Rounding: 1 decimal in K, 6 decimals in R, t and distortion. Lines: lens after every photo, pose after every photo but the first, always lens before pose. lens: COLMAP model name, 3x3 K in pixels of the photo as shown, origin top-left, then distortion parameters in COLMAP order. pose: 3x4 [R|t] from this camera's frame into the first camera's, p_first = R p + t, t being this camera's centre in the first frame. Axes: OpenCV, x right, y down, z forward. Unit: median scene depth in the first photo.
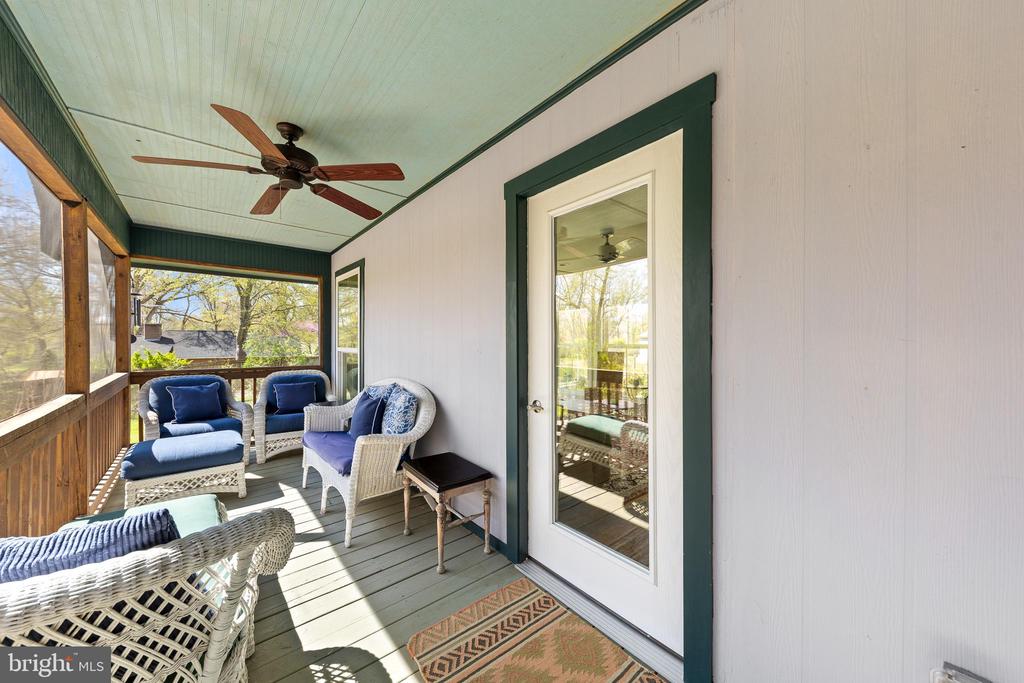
lens RADIAL K [[373.6, 0, 512.5], [0, 373.6, 338.7], [0, 0, 1]] dist [0.003131, -0.002181]
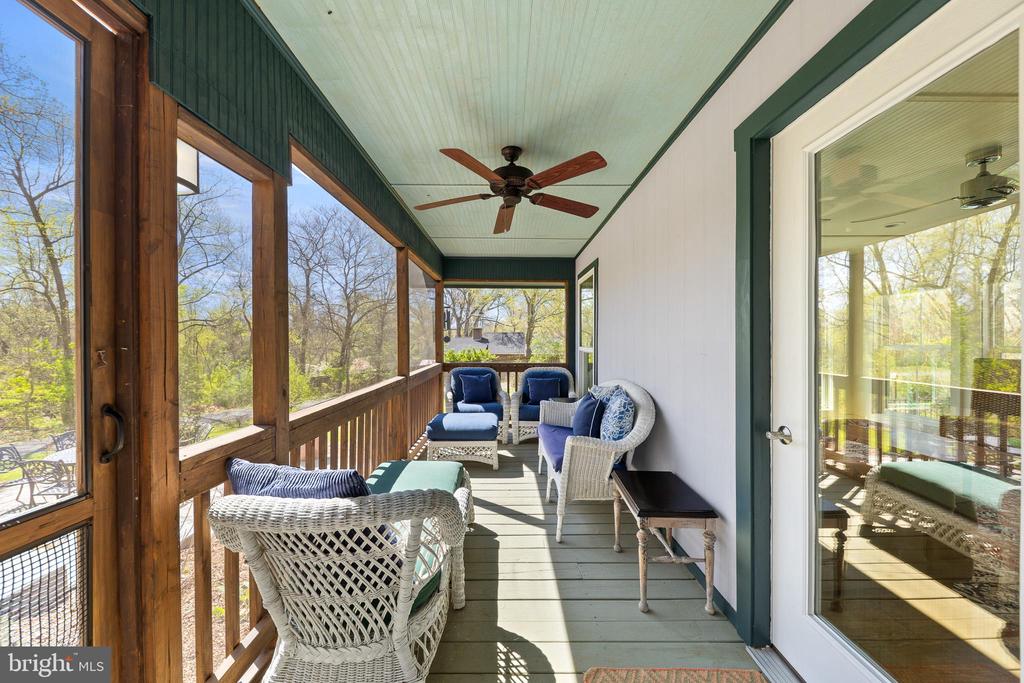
lens RADIAL K [[373.6, 0, 509.8], [0, 373.6, 341.1], [0, 0, 1]] dist [0.003131, -0.002181]
pose [[0.763902, 0.000569, -0.645333, 0.110108], [0.004319, 0.999973, 0.005994, 0.000134], [0.645318, -0.007366, 0.763878, 0.127000]]
